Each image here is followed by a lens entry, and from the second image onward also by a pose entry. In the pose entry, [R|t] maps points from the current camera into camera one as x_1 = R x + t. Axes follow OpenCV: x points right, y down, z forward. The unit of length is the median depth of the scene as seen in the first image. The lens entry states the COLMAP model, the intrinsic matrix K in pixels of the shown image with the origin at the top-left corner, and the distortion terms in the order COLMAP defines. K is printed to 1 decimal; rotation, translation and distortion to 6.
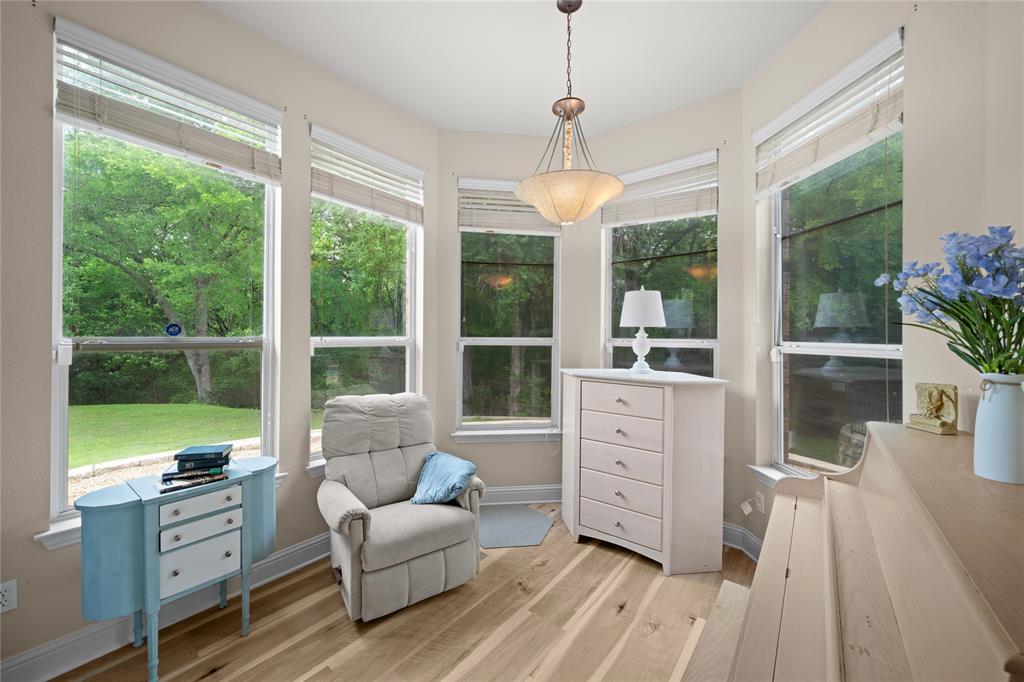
lens RADIAL K [[398.4, 0, 511.1], [0, 398.4, 337.4], [0, 0, 1]] dist [-0.001639, -0.000461]
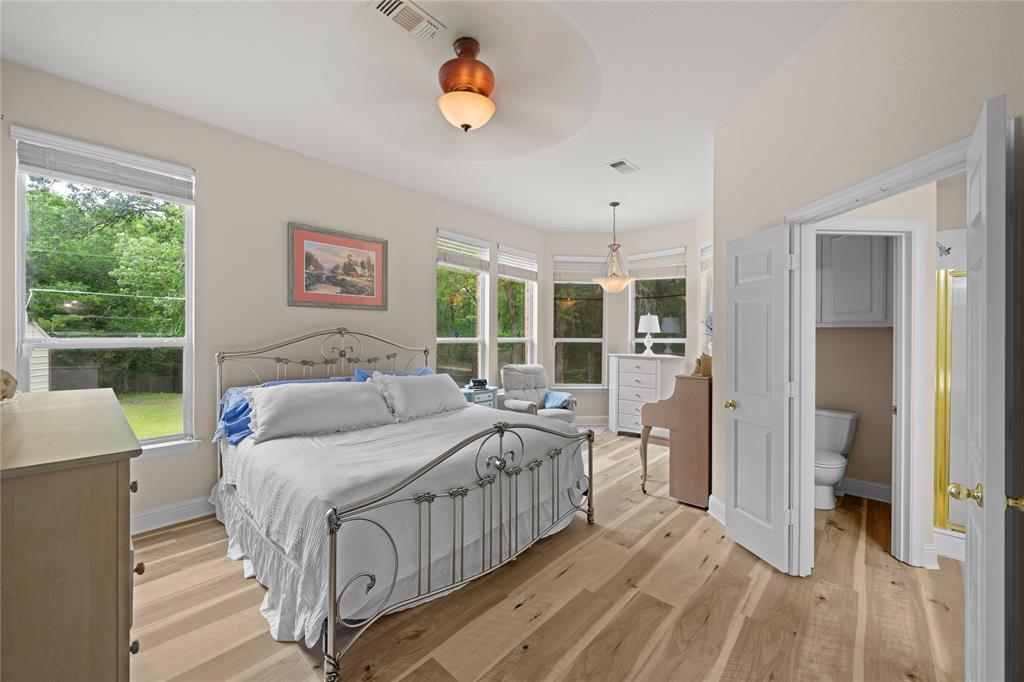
lens RADIAL K [[398.4, 0, 511.1], [0, 398.4, 337.4], [0, 0, 1]] dist [-0.001639, -0.000461]
pose [[0.997033, -0.002004, -0.076945, -0.226304], [0.001719, 0.999991, -0.003778, 0.004517], [0.076952, 0.003635, 0.997028, -1.127192]]
